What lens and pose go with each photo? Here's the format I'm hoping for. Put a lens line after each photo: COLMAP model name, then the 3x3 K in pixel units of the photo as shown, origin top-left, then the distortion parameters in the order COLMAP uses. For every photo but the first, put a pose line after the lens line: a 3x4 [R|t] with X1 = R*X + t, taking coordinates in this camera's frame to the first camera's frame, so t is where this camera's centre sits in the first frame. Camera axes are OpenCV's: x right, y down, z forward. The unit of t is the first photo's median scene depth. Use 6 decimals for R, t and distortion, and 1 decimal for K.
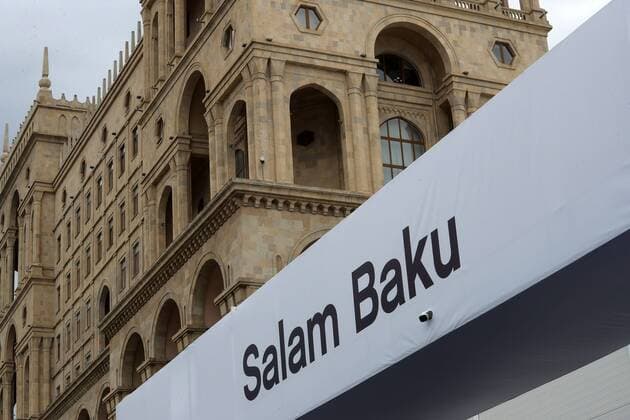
lens RADIAL K [[1305.3, 0, 315.0], [0, 1305.3, 210.0], [0, 0, 1]] dist [-0.400048, -0.111851]
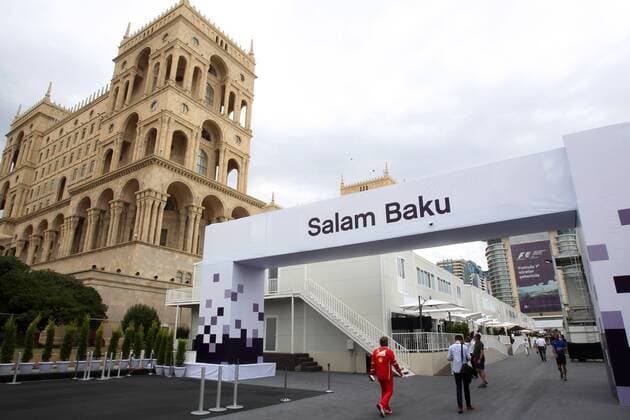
lens RADIAL K [[390.3, 0, 315.0], [0, 390.3, 210.0], [0, 0, 1]] dist [-0.059678, 0.003015]
pose [[0.836728, 0.228627, 0.497610, -0.136648], [-0.245789, 0.968801, -0.031823, 0.031225], [-0.489361, -0.095679, 0.866817, 0.058605]]
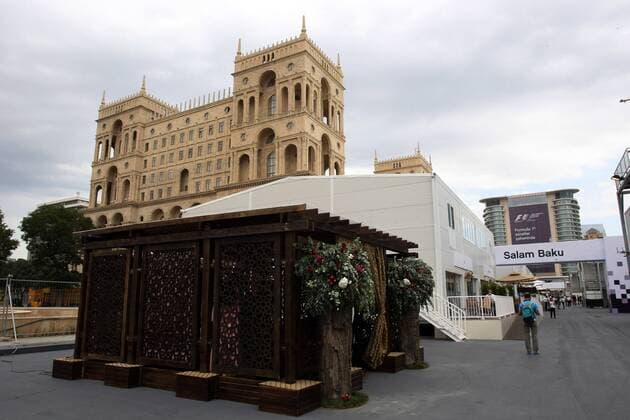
lens RADIAL K [[435.5, 0, 315.0], [0, 435.5, 210.0], [0, 0, 1]] dist [-0.058734, 0.002335]
pose [[0.798219, 0.175759, 0.576155, -0.680942], [-0.262594, 0.962347, 0.070235, -0.004671], [-0.542116, -0.207358, 0.814317, -0.117630]]
